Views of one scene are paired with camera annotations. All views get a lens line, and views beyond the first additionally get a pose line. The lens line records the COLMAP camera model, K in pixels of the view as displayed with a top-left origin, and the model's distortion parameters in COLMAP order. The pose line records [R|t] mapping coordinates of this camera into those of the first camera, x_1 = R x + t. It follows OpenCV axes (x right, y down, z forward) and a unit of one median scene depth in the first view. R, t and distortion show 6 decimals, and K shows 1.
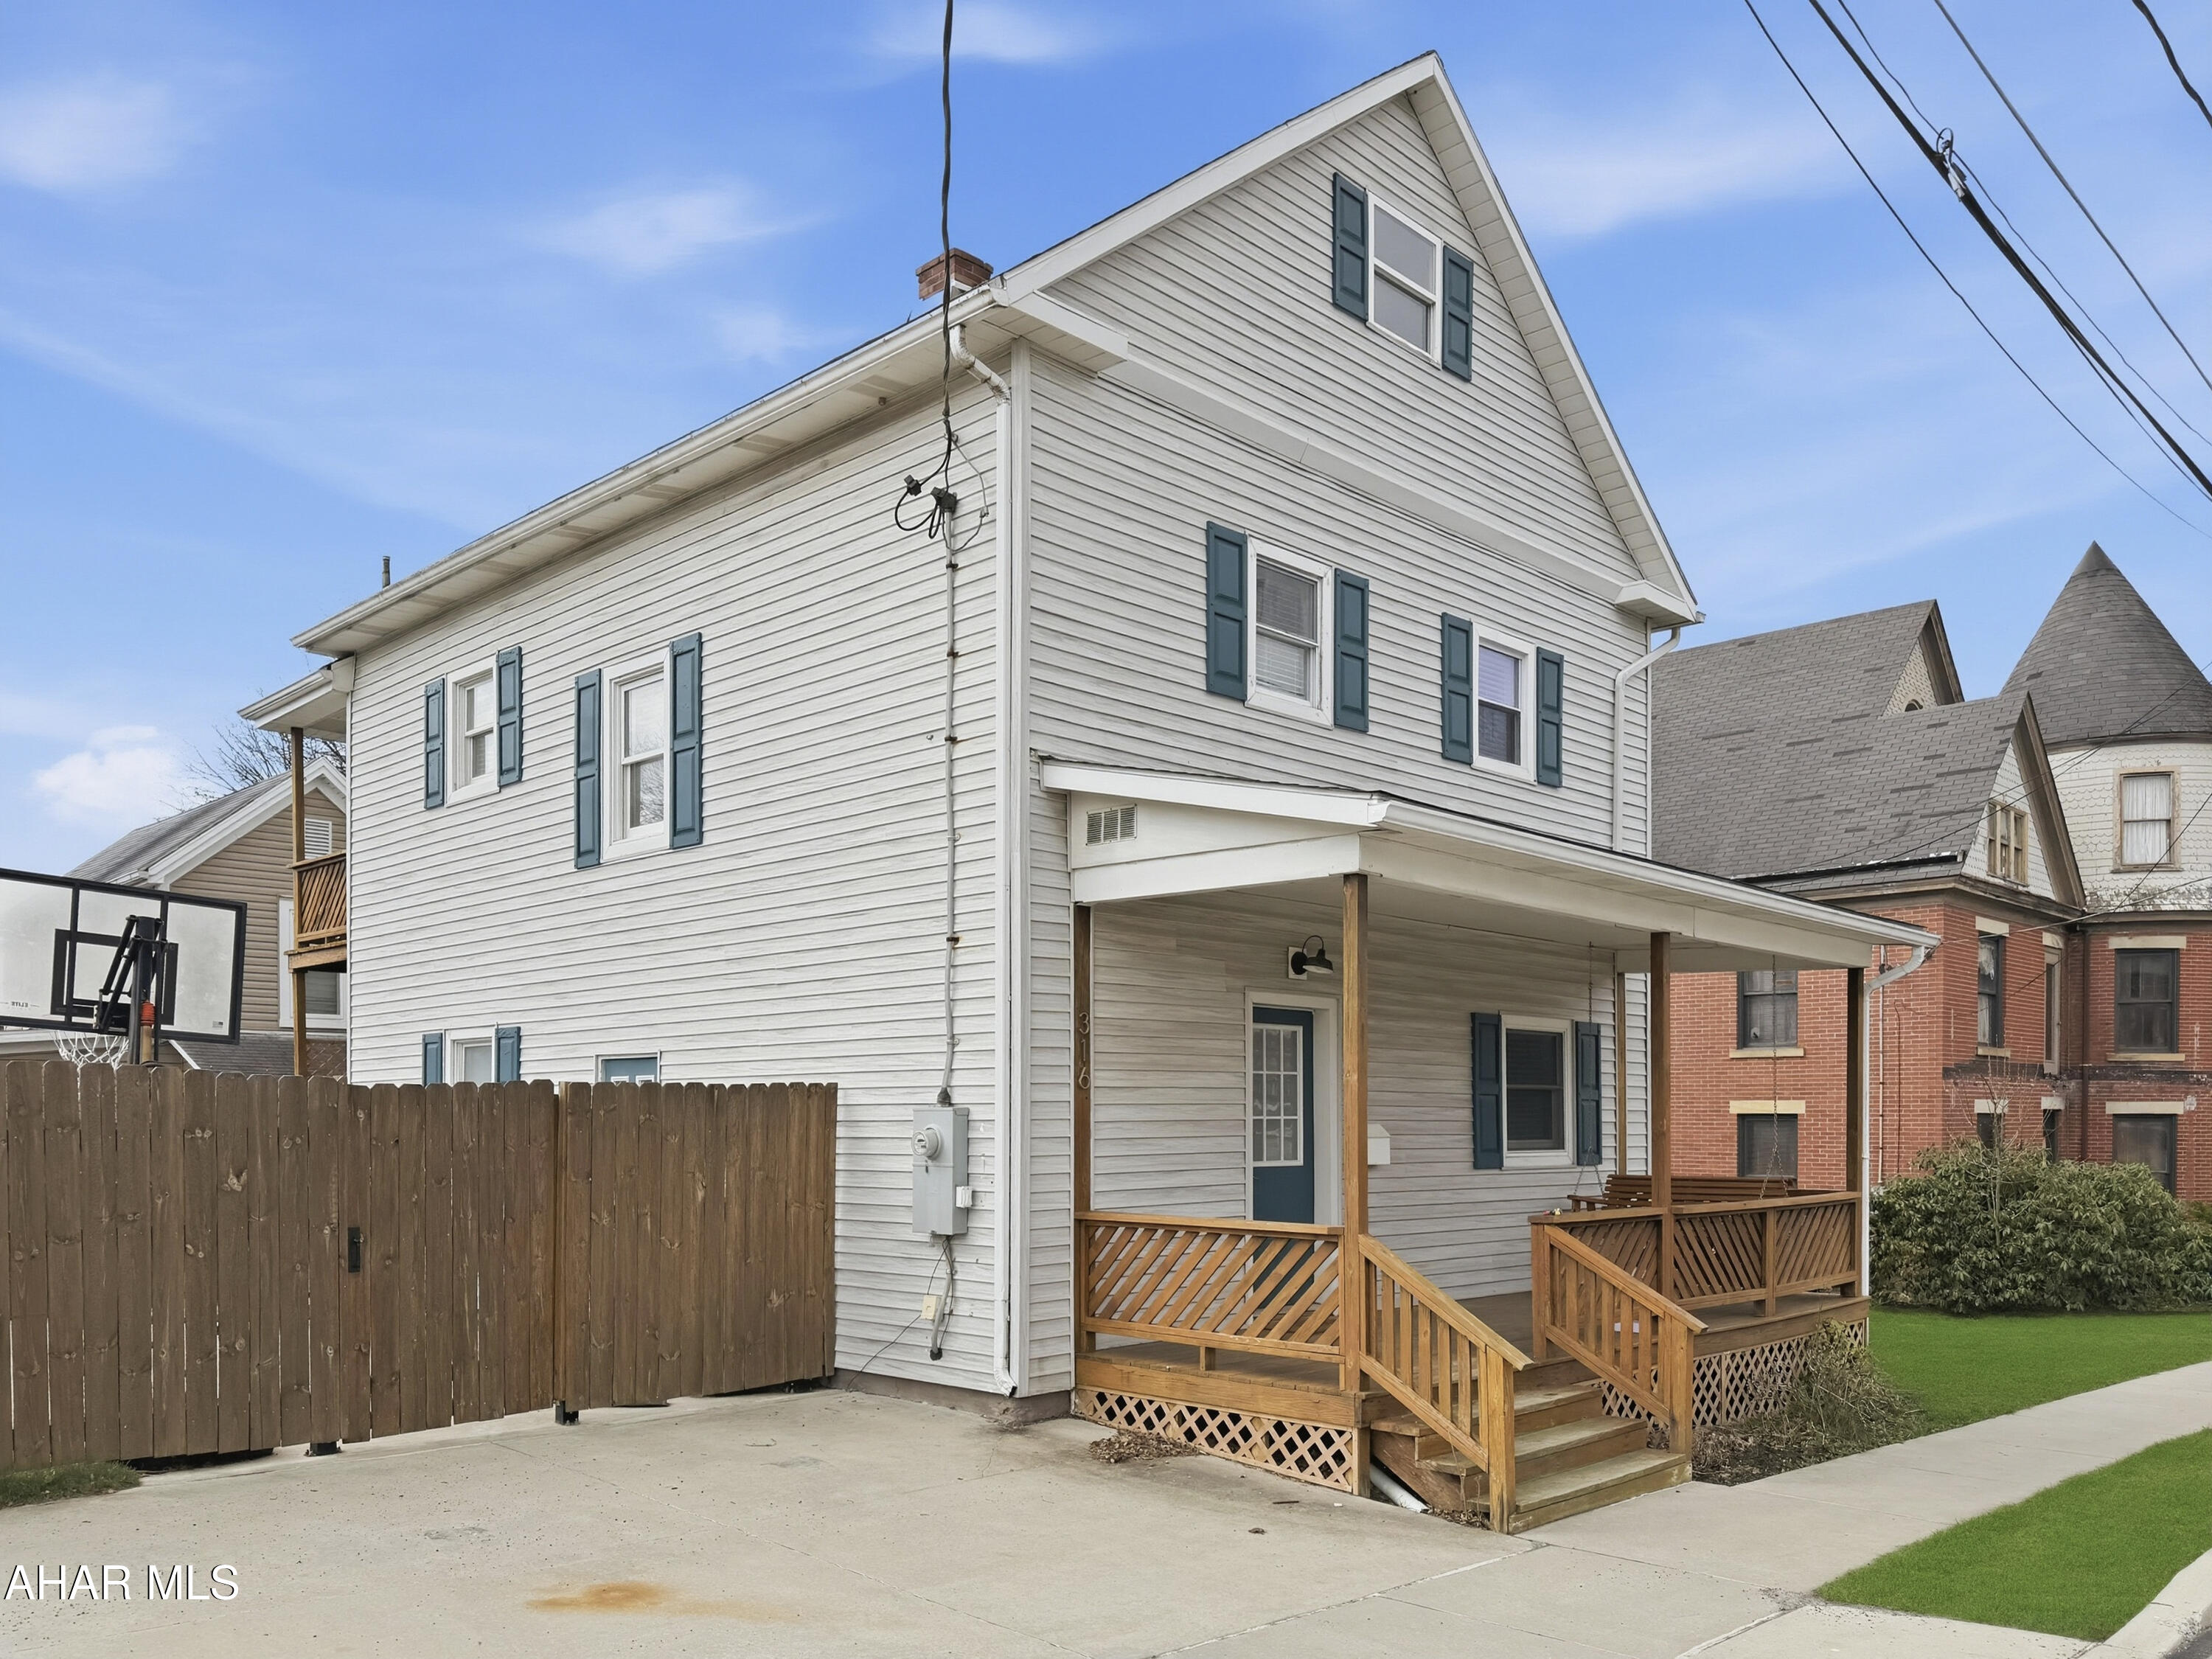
lens RADIAL K [[1686.0, 0, 1106.0], [0, 1686.0, 829.5], [0, 0, 1]] dist [0.092700, -0.177398]
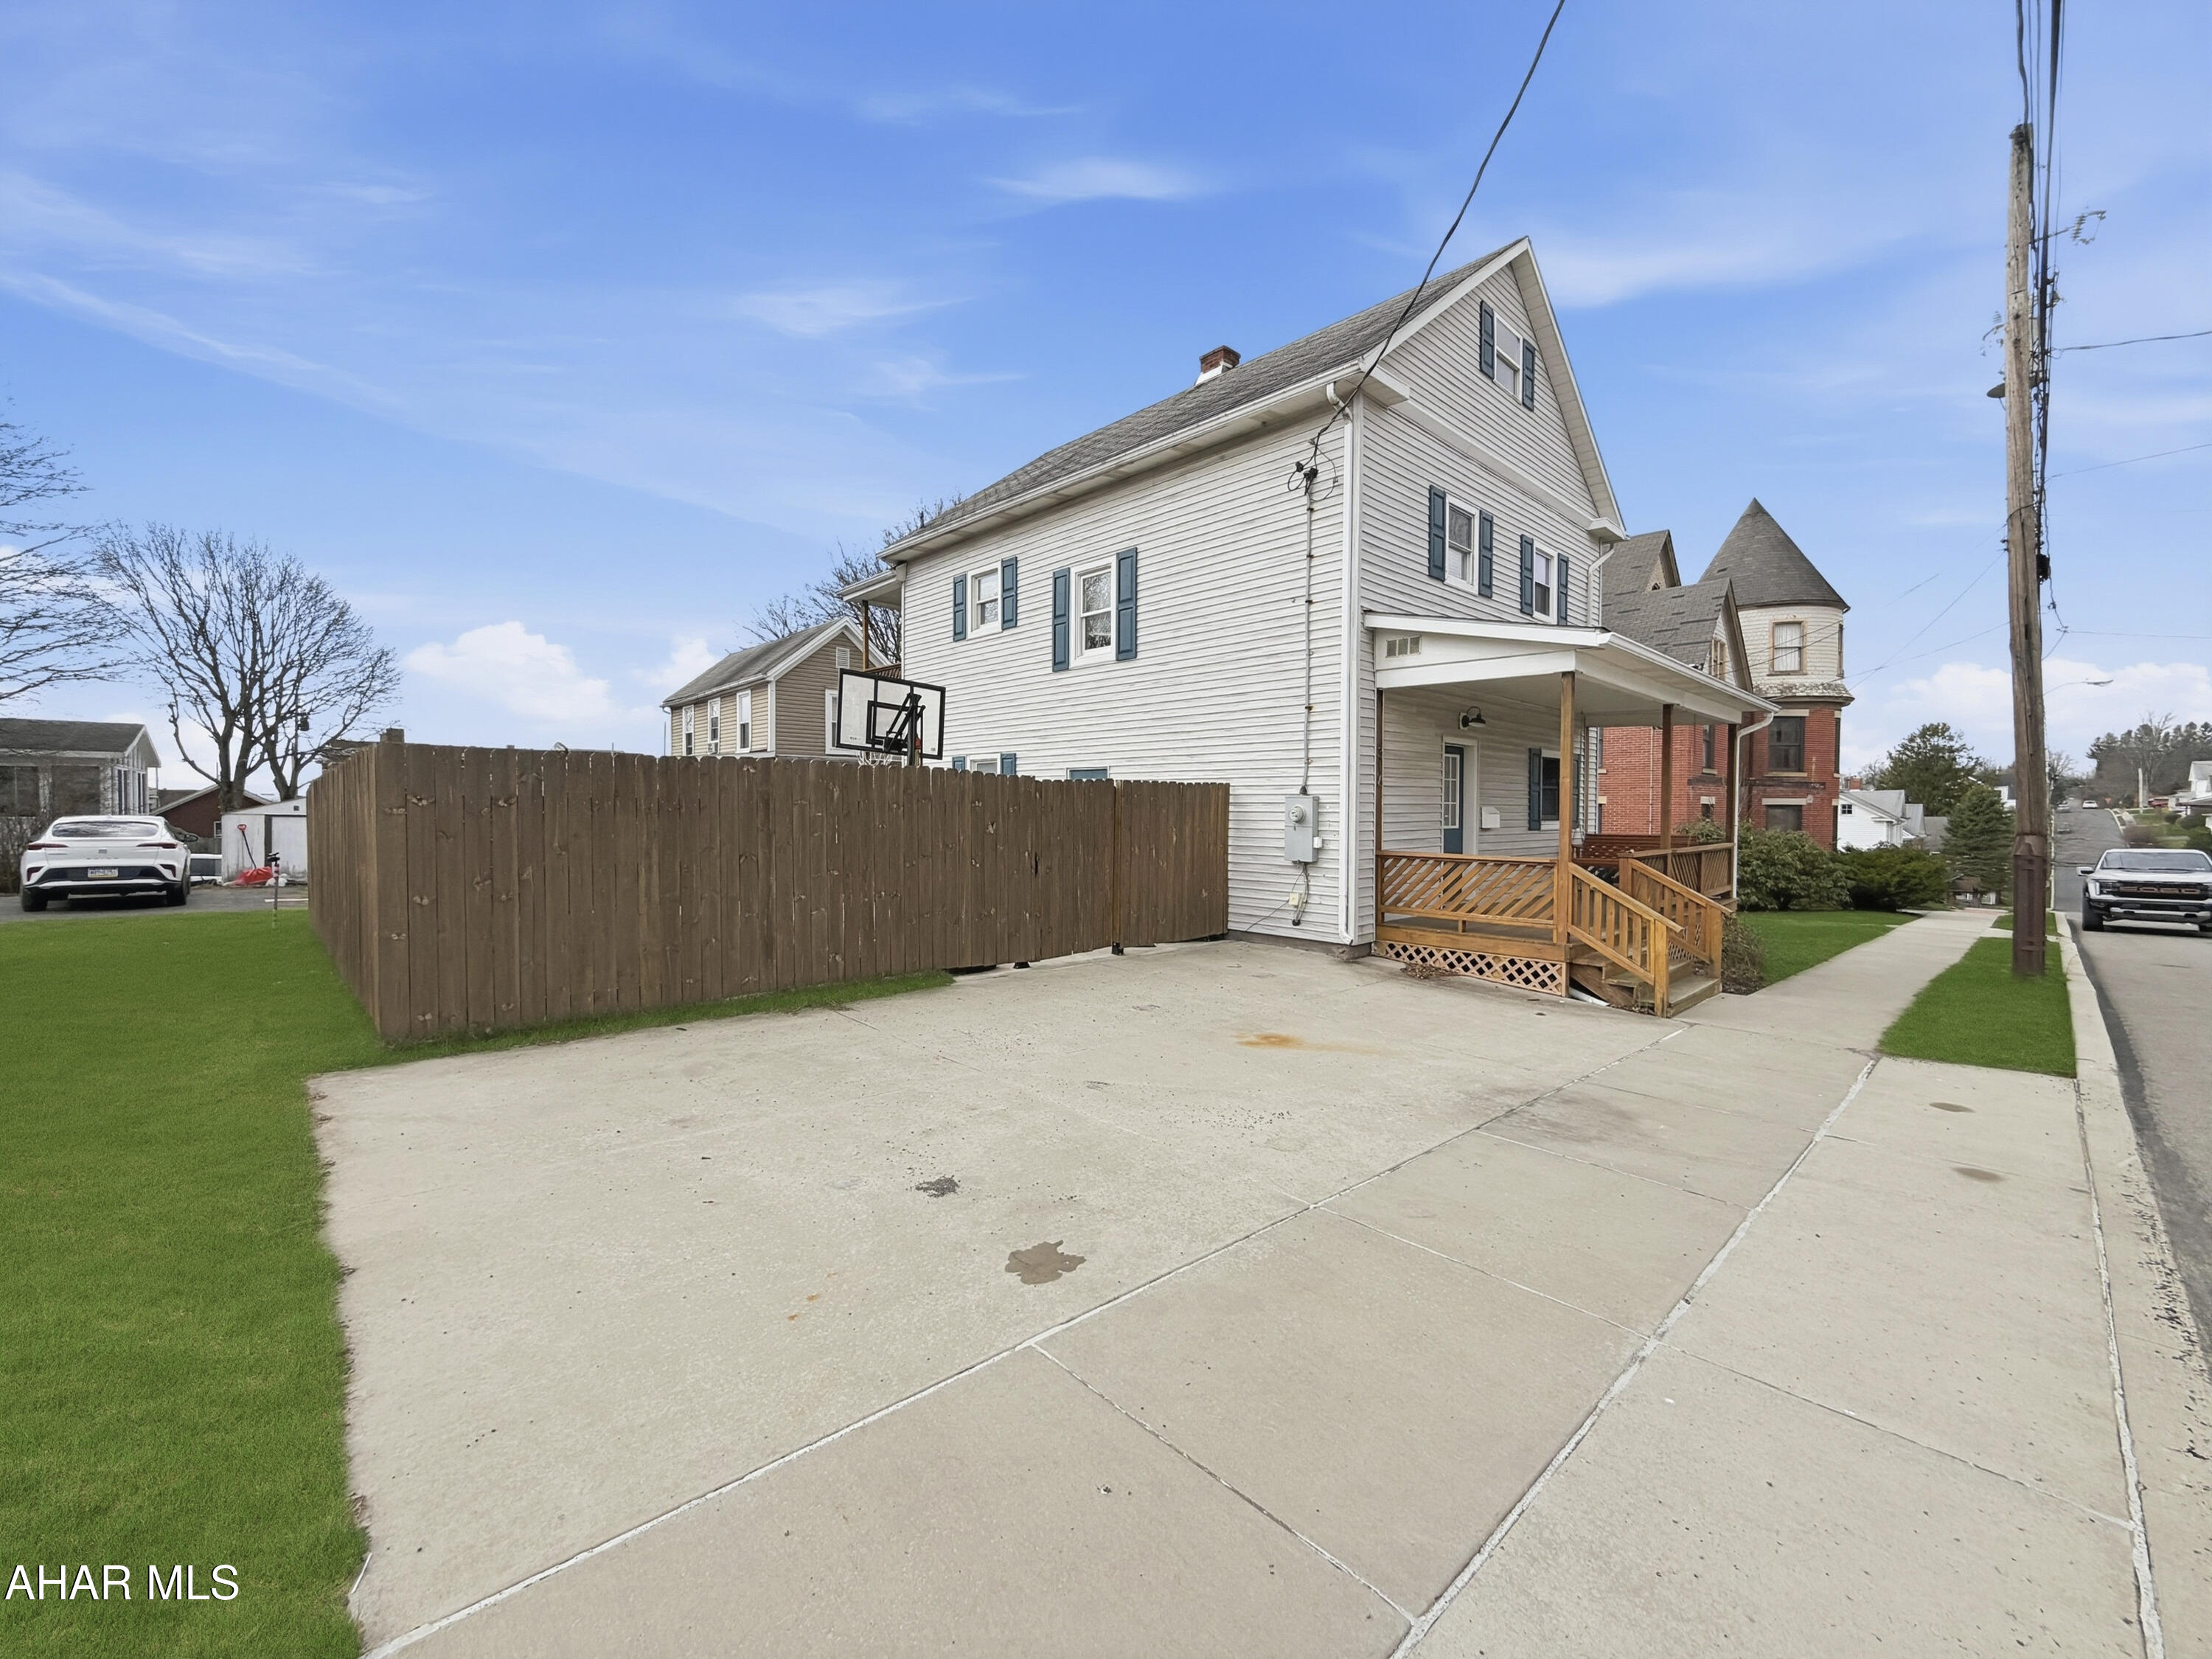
lens RADIAL K [[889.3, 0, 1094.5], [0, 889.3, 682.1], [0, 0, 1]] dist [-0.022759, 0.000002]
pose [[0.998372, 0.000579, -0.057030, -0.263815], [0.001165, 0.999533, 0.030536, 0.005664], [0.057021, -0.030552, 0.997905, -0.004662]]
